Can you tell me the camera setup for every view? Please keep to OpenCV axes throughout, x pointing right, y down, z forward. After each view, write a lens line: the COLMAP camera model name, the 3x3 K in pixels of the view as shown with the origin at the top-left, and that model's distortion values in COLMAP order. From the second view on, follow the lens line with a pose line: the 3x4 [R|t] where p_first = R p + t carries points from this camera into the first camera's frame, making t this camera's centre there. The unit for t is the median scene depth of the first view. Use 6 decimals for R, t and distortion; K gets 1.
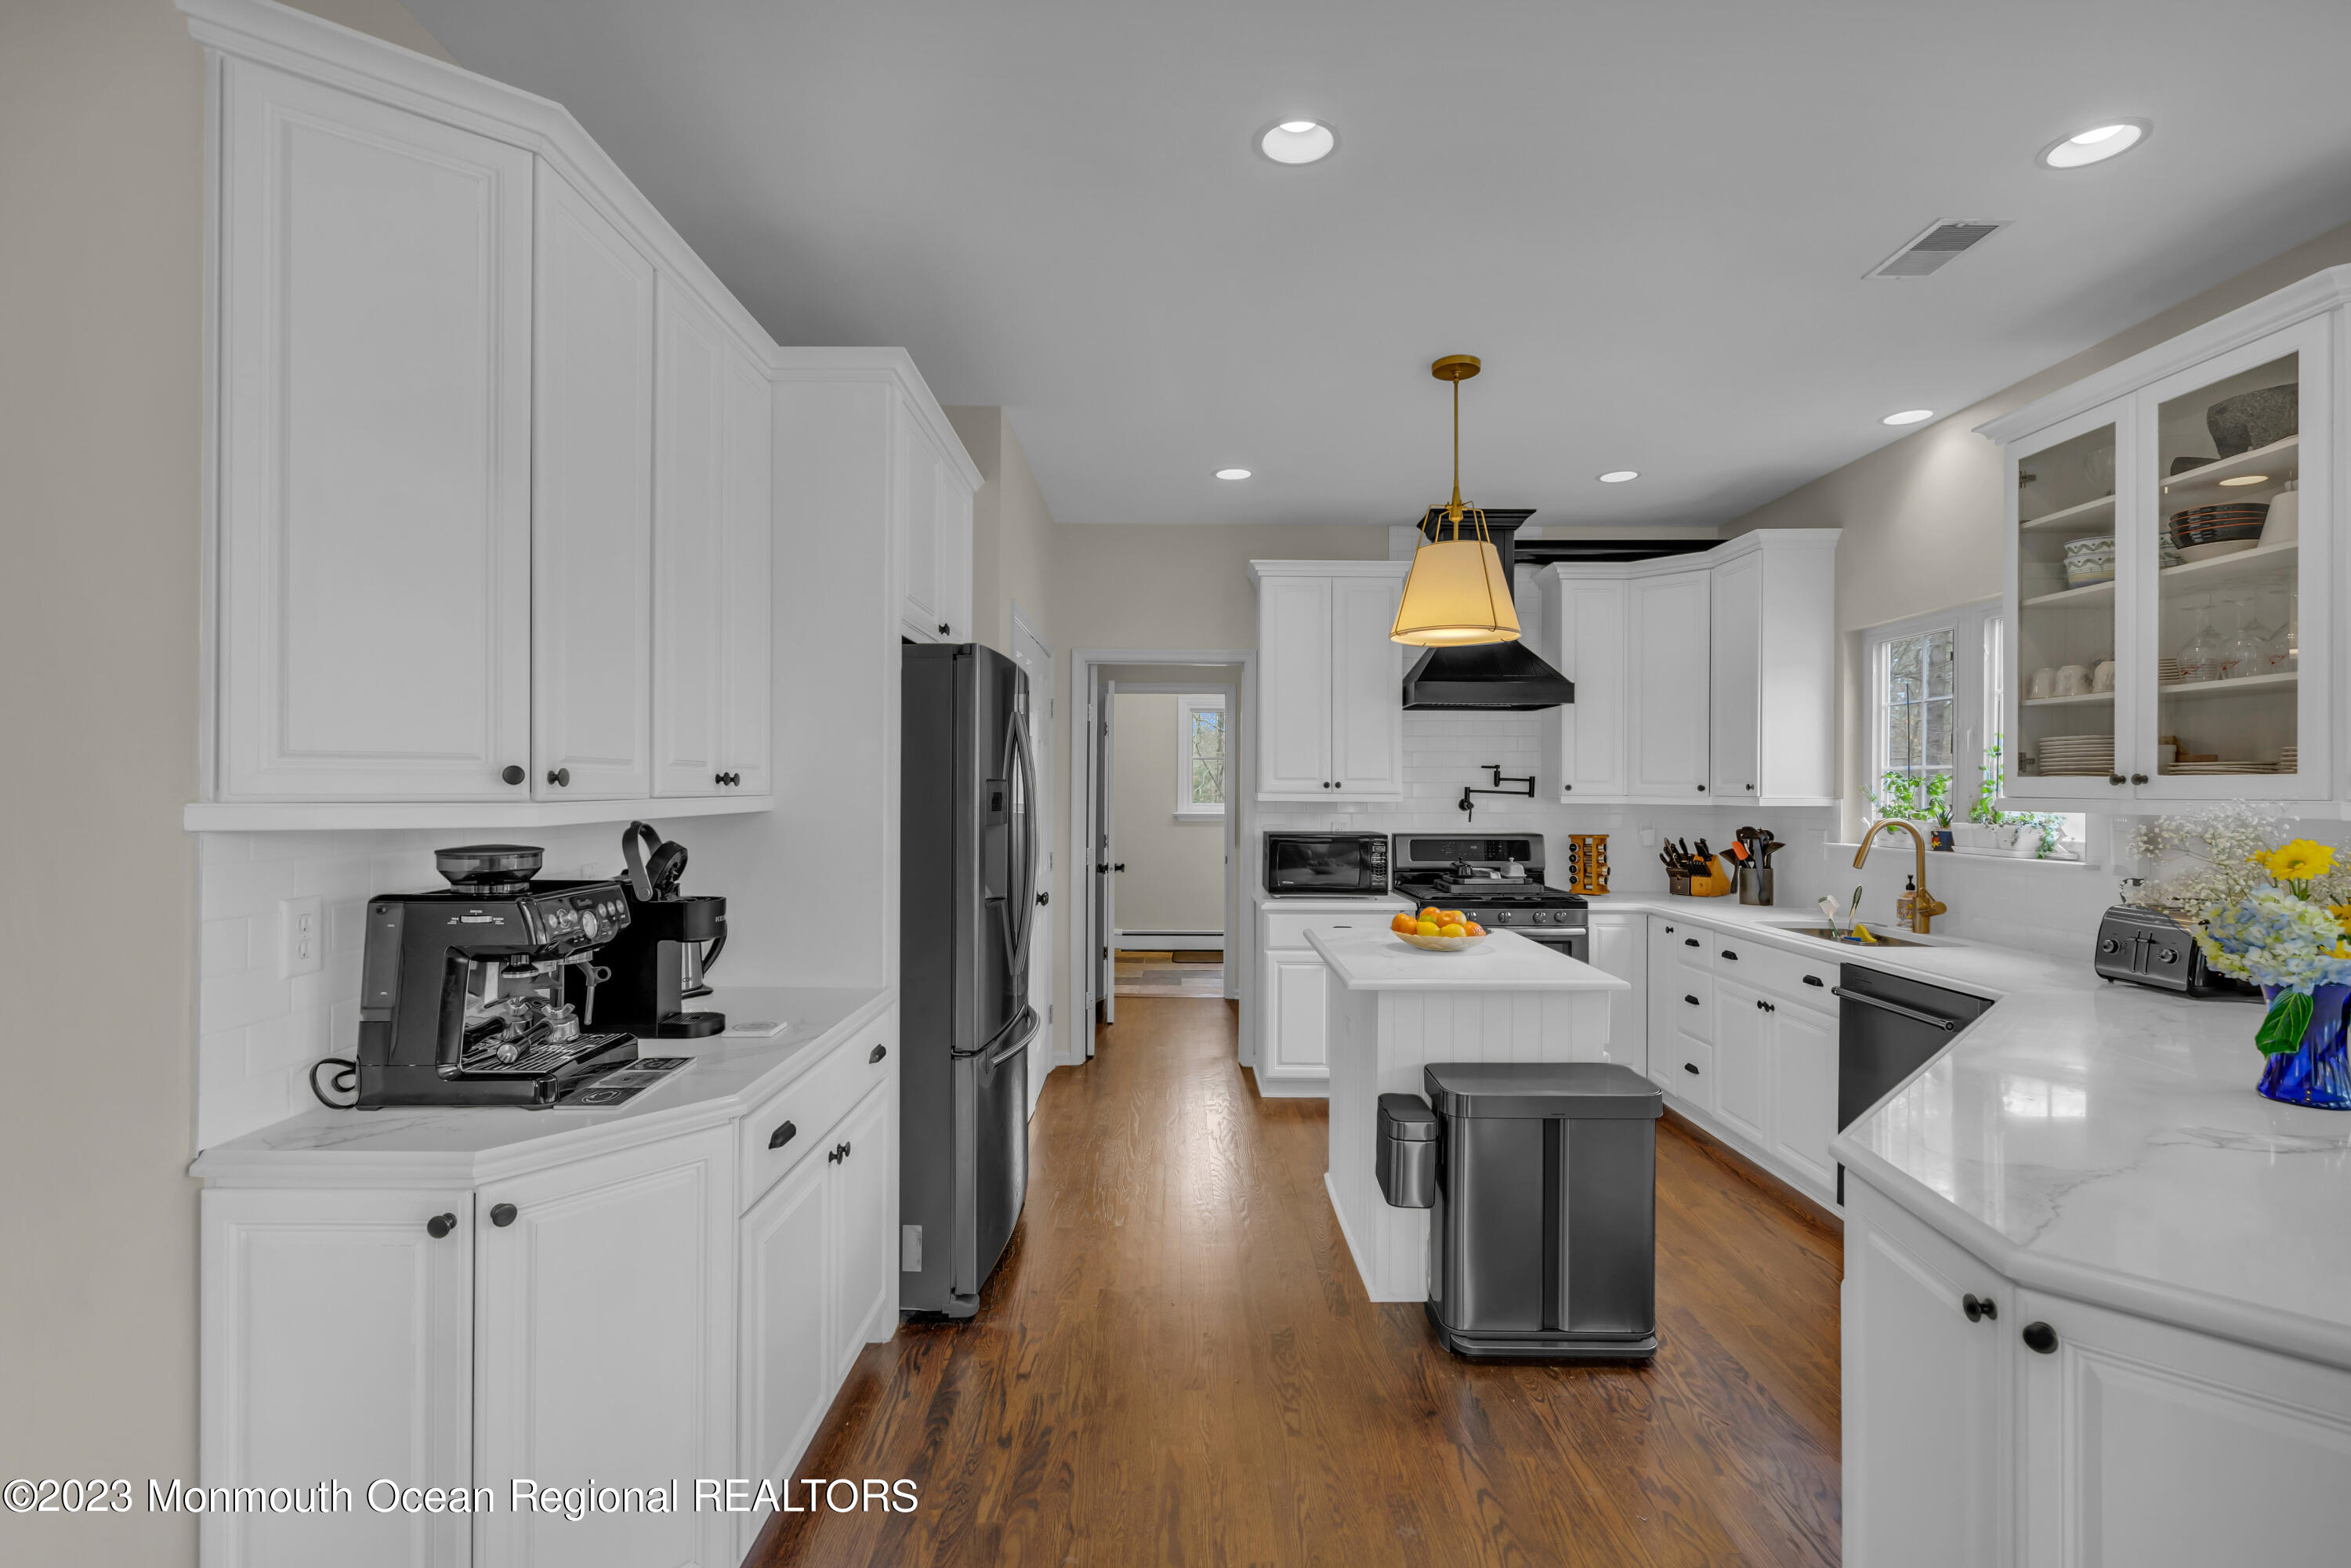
lens RADIAL K [[1073.7, 0, 1175.2], [0, 1073.7, 784.5], [0, 0, 1]] dist [-0.005553, 0.002119]
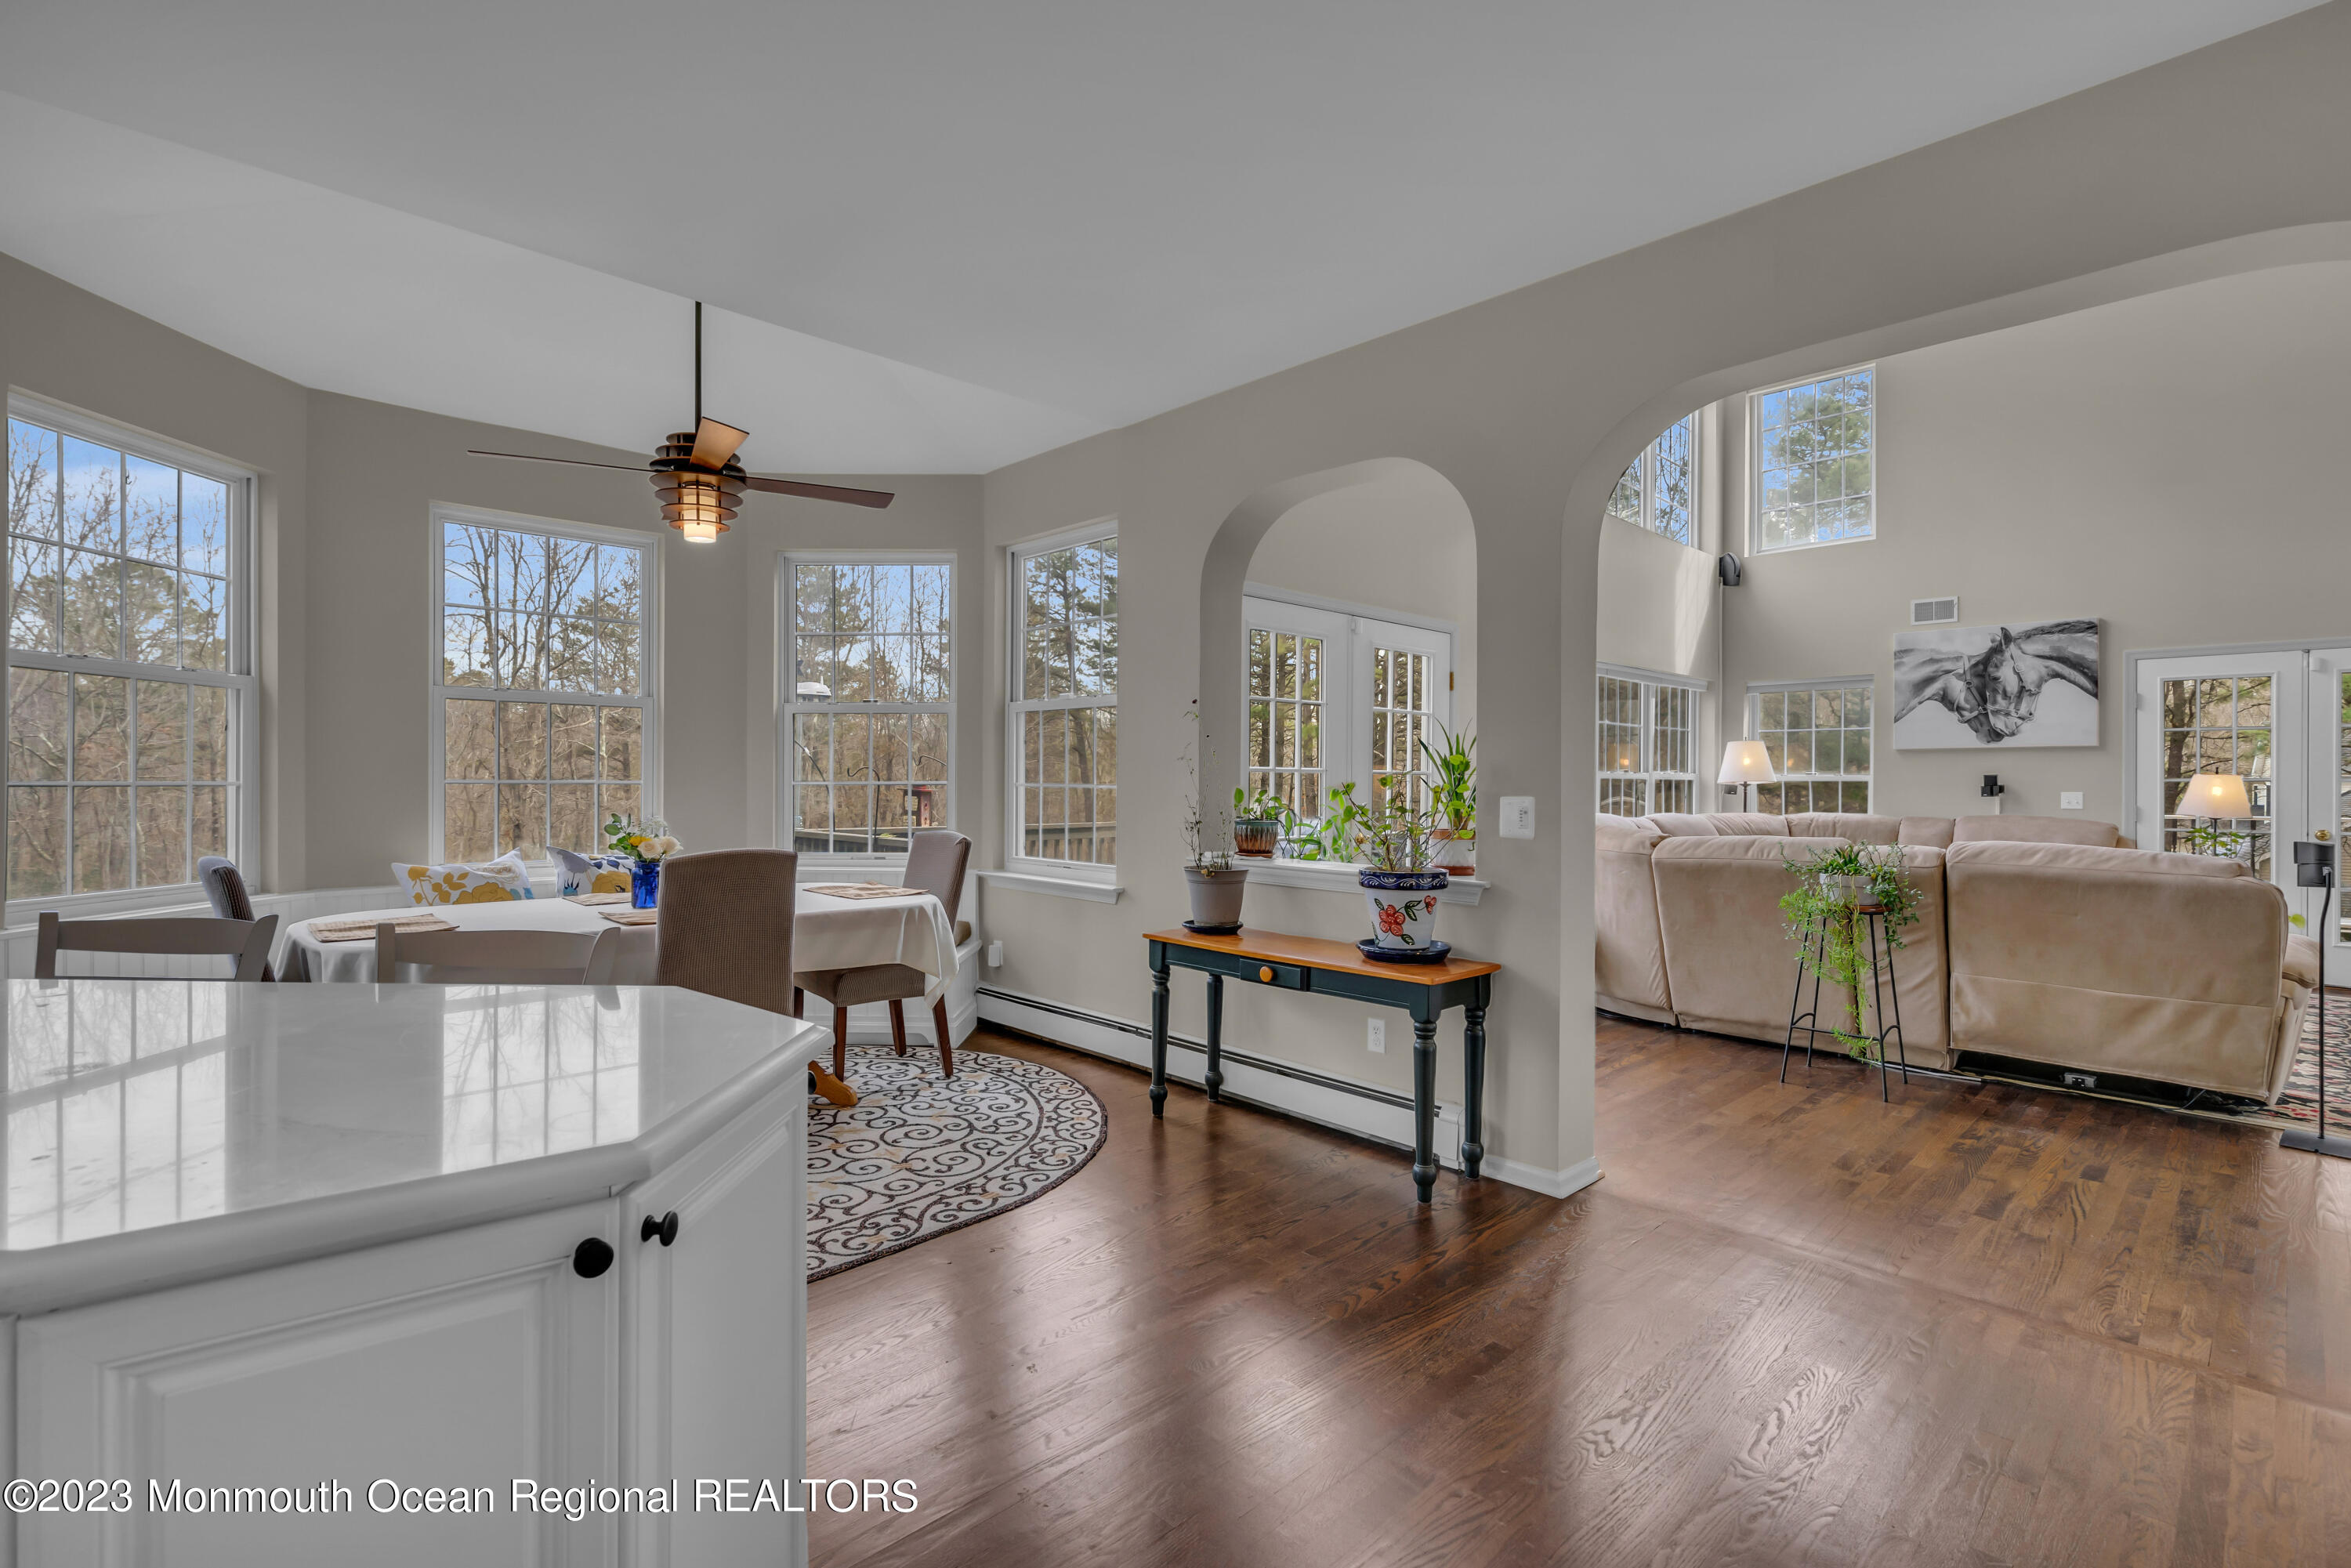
lens RADIAL K [[1073.7, 0, 1172.6], [0, 1073.7, 785.1], [0, 0, 1]] dist [-0.005553, 0.002119]
pose [[-0.692469, -0.009961, 0.721379, -0.019279], [-0.011302, 0.999932, 0.002958, 0.042408], [-0.721359, -0.006104, -0.692534, 0.341102]]
